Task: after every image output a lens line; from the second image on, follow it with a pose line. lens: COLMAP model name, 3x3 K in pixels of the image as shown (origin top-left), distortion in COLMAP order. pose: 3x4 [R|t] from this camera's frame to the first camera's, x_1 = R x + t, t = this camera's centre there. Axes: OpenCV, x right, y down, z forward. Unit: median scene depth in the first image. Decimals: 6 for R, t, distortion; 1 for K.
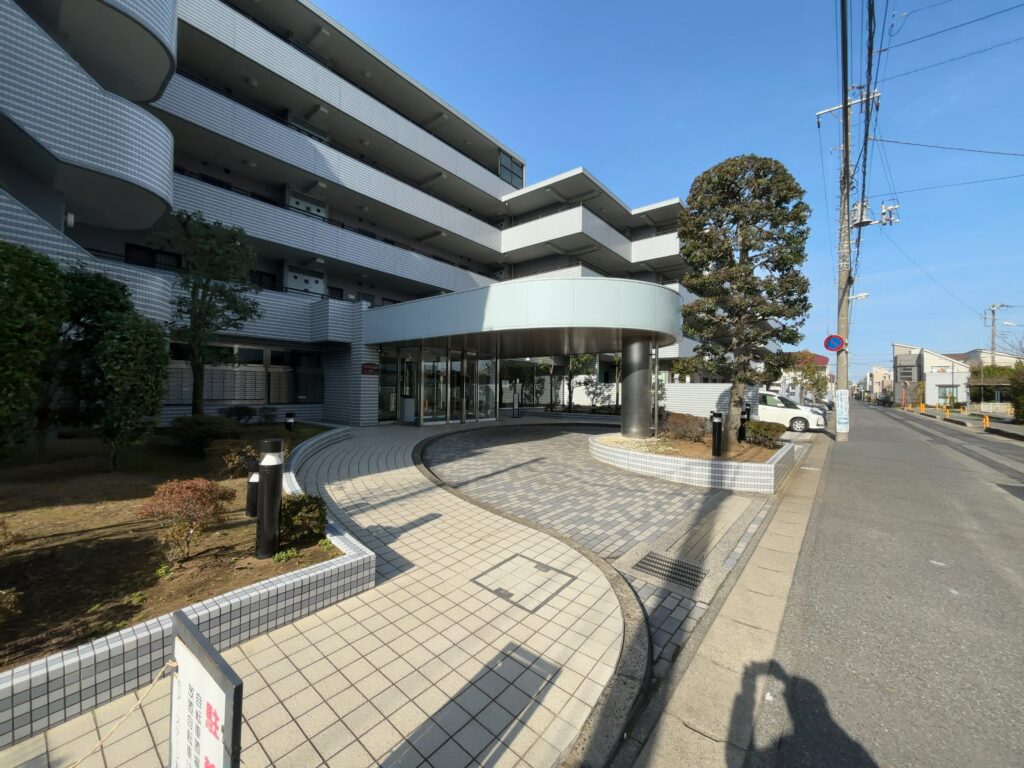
lens RADIAL K [[405.6, 0, 509.5], [0, 405.6, 384.7], [0, 0, 1]] dist [0.010904, -0.003749]
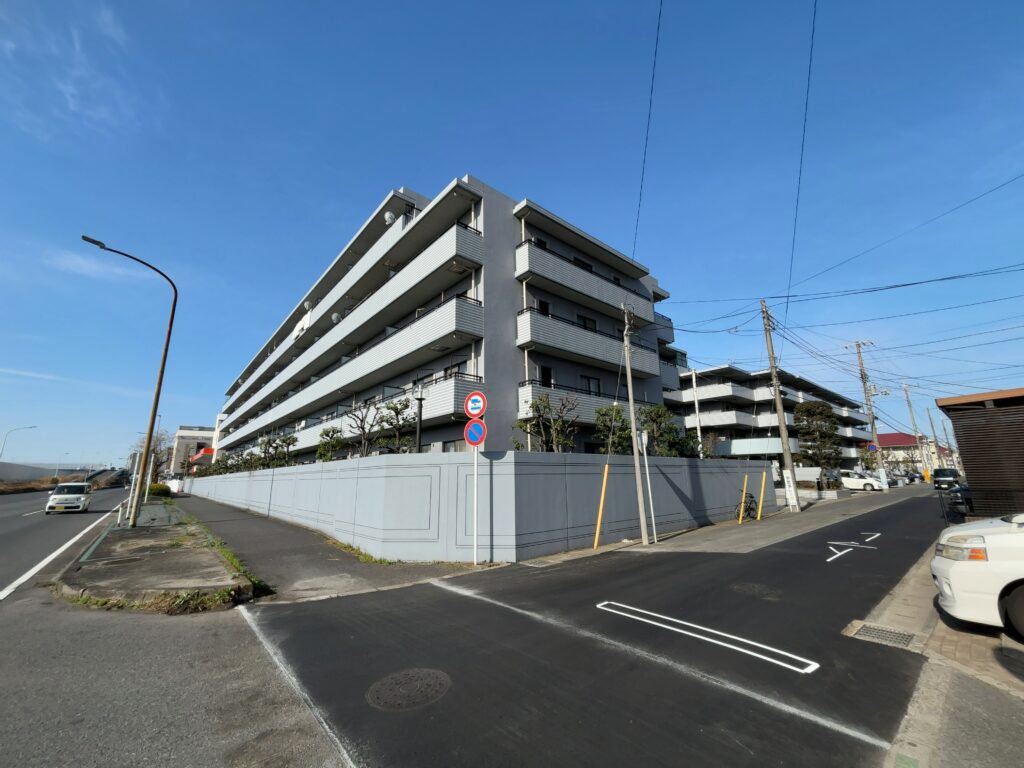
lens RADIAL K [[405.6, 0, 509.5], [0, 405.6, 384.7], [0, 0, 1]] dist [0.010904, -0.003749]
pose [[0.983924, -0.064678, -0.166466, -0.613937], [0.029655, 0.978345, -0.204844, -0.032405], [0.176111, 0.196614, 0.964535, -1.265621]]
